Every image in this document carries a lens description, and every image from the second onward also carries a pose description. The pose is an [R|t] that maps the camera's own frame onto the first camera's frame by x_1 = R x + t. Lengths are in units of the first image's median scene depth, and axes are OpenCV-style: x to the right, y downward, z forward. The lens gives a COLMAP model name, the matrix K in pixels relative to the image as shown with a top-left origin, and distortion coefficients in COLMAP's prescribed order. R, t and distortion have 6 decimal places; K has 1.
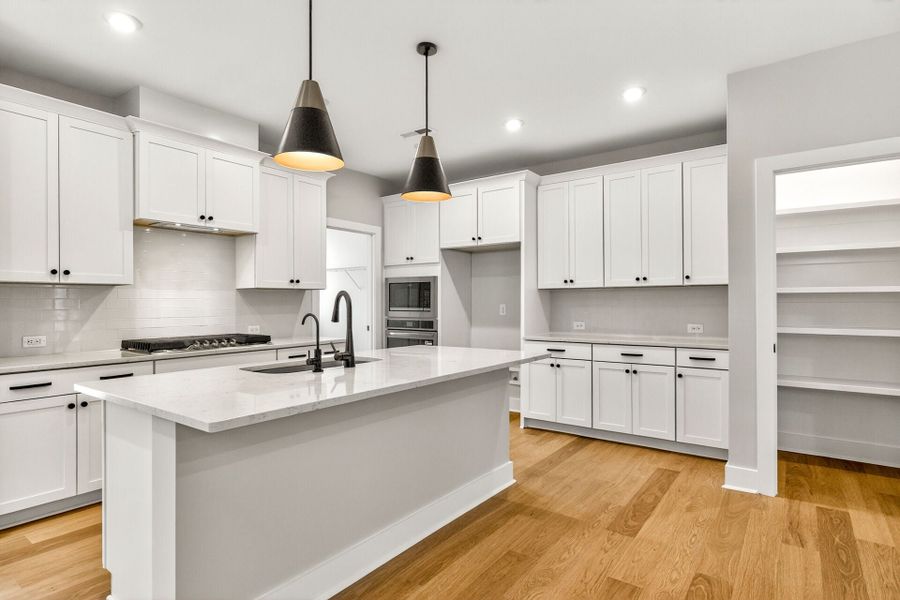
lens RADIAL K [[492.2, 0, 442.9], [0, 492.2, 303.0], [0, 0, 1]] dist [-0.003918, -0.001048]
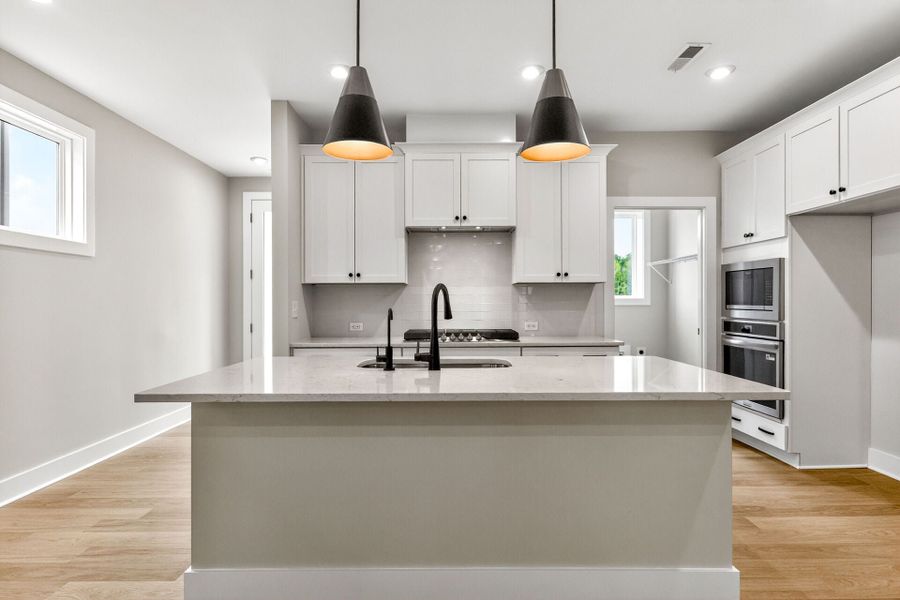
lens RADIAL K [[492.2, 0, 442.9], [0, 492.2, 303.0], [0, 0, 1]] dist [-0.003918, -0.001048]
pose [[0.587700, 0.005840, -0.809058, 0.331888], [-0.000425, 0.999976, 0.006910, 0.002651], [0.809079, -0.003717, 0.587688, 0.314109]]
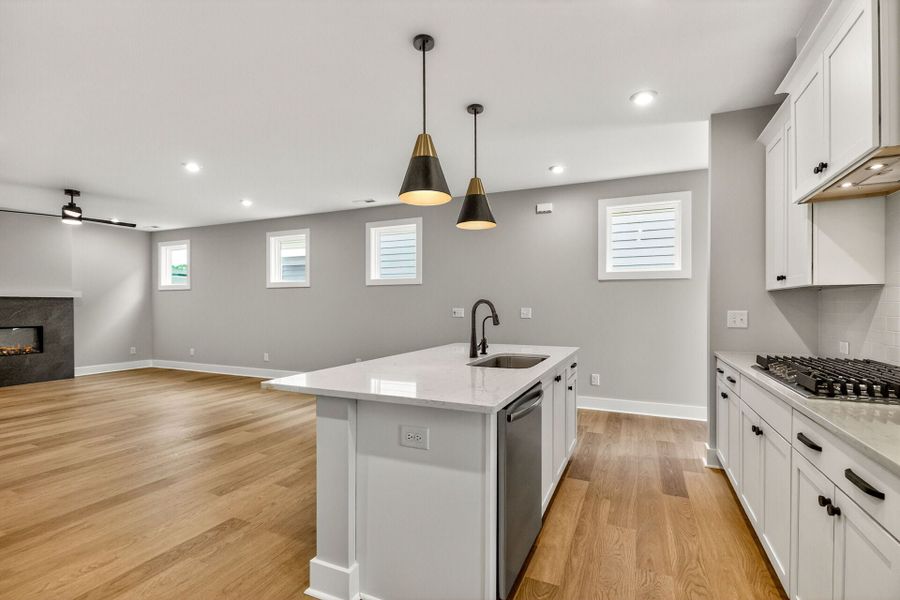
lens RADIAL K [[408.8, 0, 452.6], [0, 408.8, 300.4], [0, 0, 1]] dist [0.001659, 0.000154]
pose [[-0.976295, 0.006327, -0.216350, 0.060021], [0.007584, 0.999959, -0.004980, -0.005385], [0.216310, -0.006503, -0.976303, 1.236556]]
